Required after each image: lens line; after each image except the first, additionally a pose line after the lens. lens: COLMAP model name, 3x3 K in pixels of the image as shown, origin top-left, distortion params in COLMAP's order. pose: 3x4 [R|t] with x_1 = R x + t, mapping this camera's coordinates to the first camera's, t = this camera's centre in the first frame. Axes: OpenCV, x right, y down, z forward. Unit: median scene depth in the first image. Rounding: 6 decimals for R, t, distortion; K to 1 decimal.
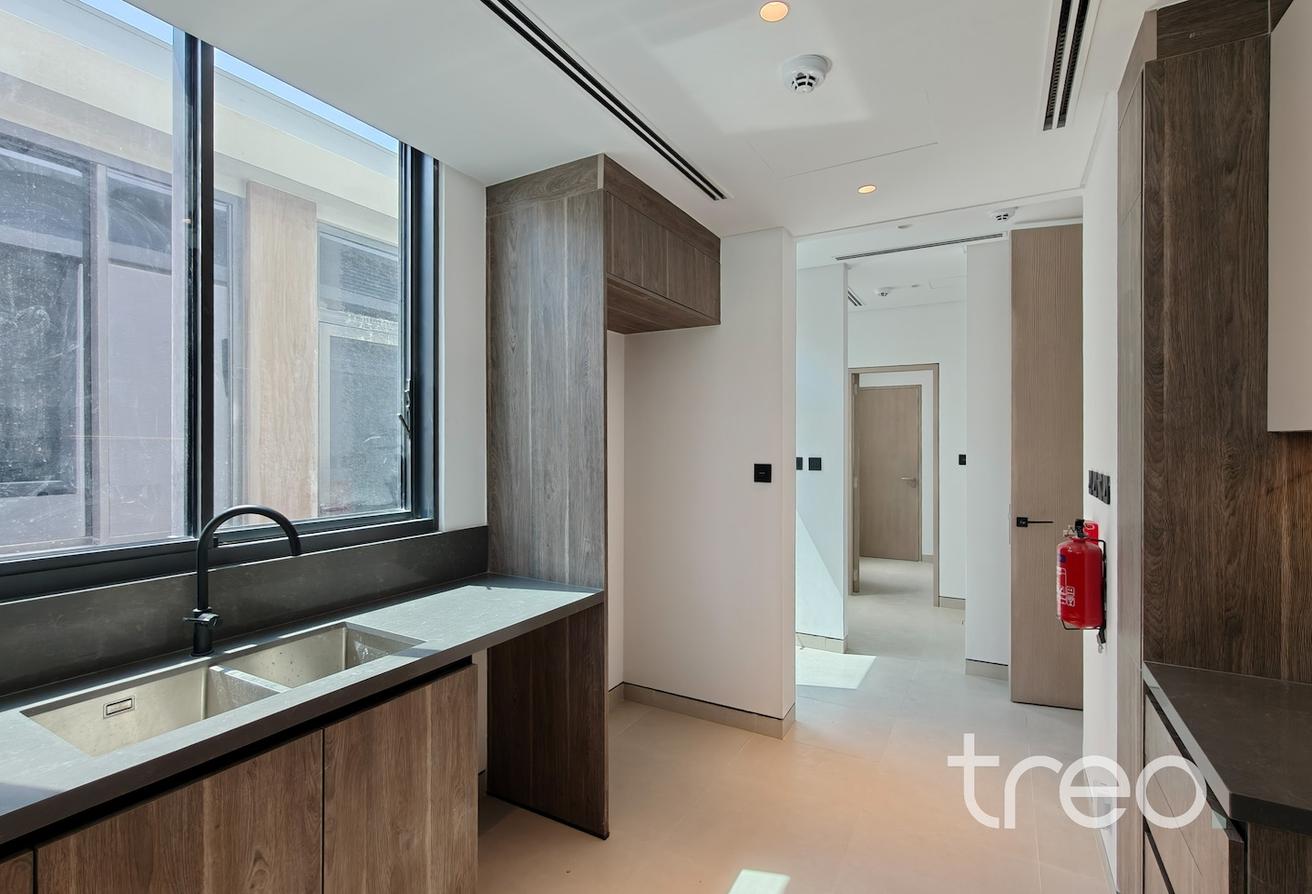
lens RADIAL K [[606.7, 0, 654.4], [0, 606.7, 439.8], [0, 0, 1]] dist [-0.001215, 0.000364]
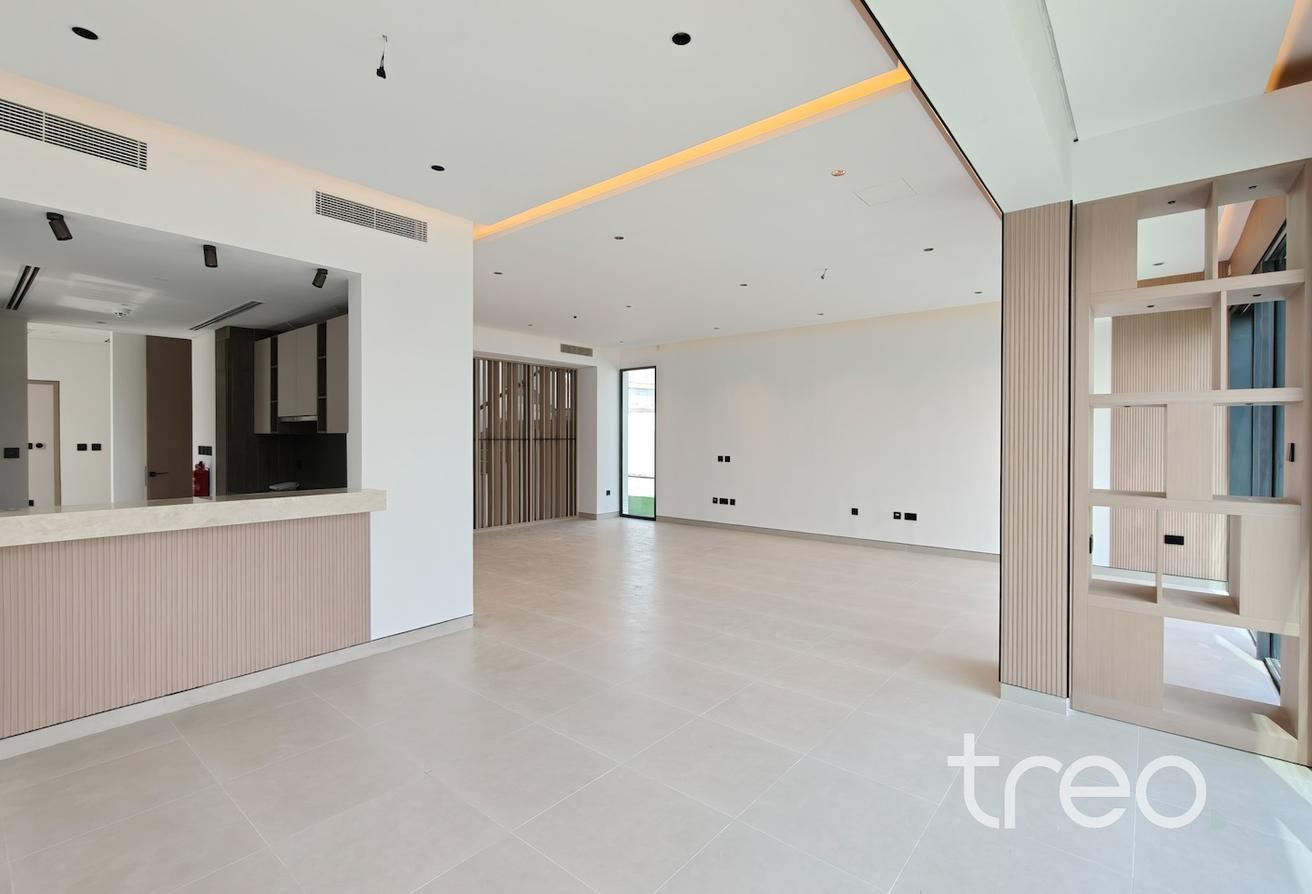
lens RADIAL K [[594.6, 0, 656.0], [0, 594.6, 447.0], [0, 0, 1]] dist [-0.009192, 0.000004]
pose [[0.174767, -0.016058, 0.984479, -2.436104], [-0.005333, 0.999837, 0.017255, -0.002676], [-0.984595, -0.008266, 0.174653, -2.359769]]
